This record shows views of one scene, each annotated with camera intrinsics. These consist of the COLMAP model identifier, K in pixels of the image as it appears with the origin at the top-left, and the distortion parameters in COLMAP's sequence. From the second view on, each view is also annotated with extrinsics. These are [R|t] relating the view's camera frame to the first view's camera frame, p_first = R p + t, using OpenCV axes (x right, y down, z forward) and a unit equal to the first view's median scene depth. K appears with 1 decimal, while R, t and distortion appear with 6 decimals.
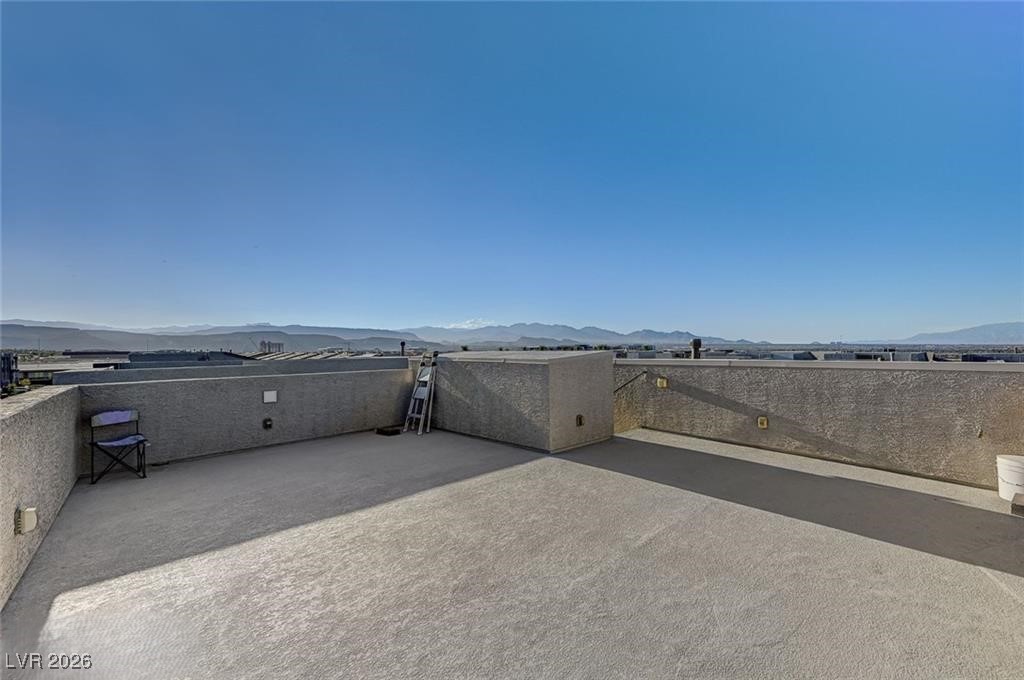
lens RADIAL K [[412.8, 0, 516.6], [0, 412.8, 351.3], [0, 0, 1]] dist [0.016706, 0.000217]
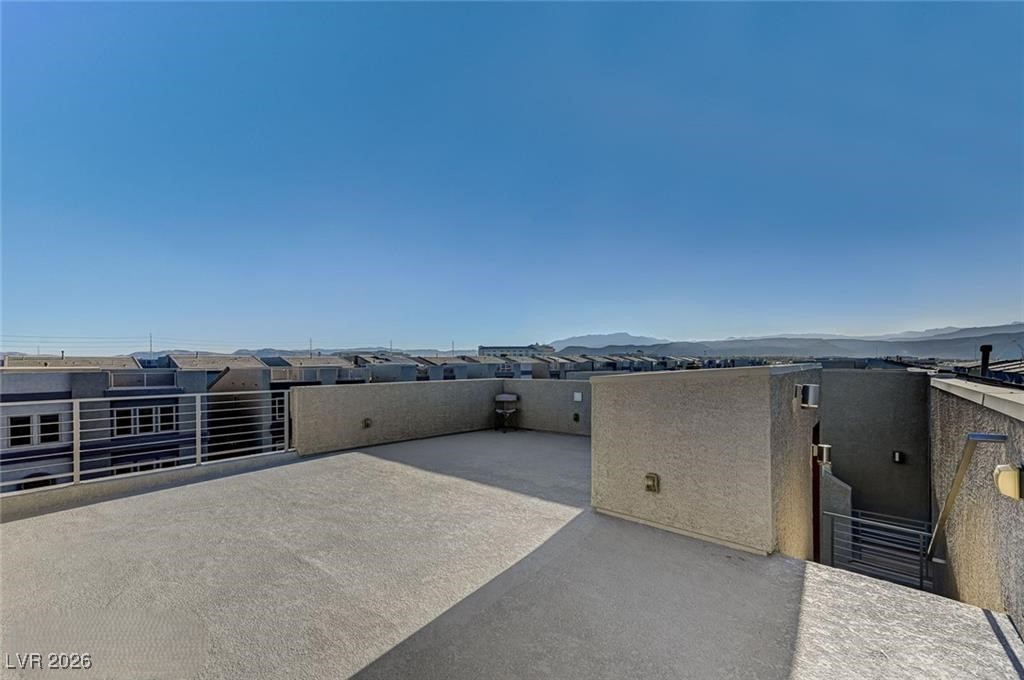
lens RADIAL K [[397.2, 0, 525.3], [0, 397.2, 341.1], [0, 0, 1]] dist [0.002370, 0.000308]
pose [[0.155548, -0.040094, -0.987014, 0.742684], [-0.001847, 0.999162, -0.040878, -0.018965], [0.987827, 0.008182, 0.155344, 0.745772]]
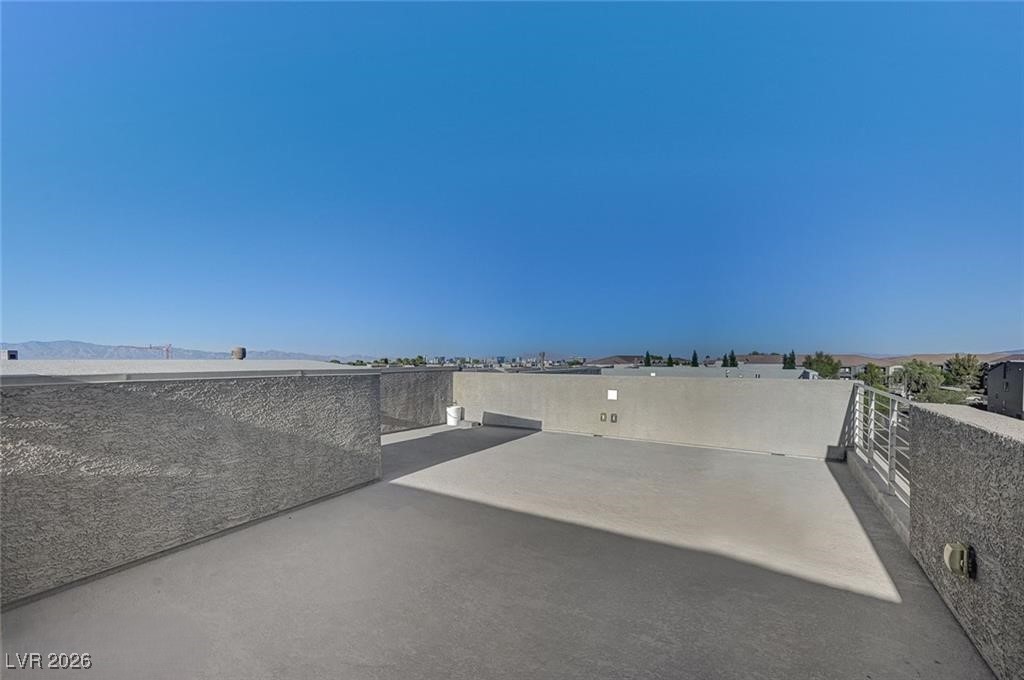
lens RADIAL K [[412.8, 0, 516.6], [0, 412.8, 351.3], [0, 0, 1]] dist [0.016706, 0.000217]
pose [[-0.276826, 0.029001, 0.960482, -0.793526], [0.006299, 0.999578, -0.028366, 0.009303], [-0.960899, -0.001802, -0.276892, 0.940650]]
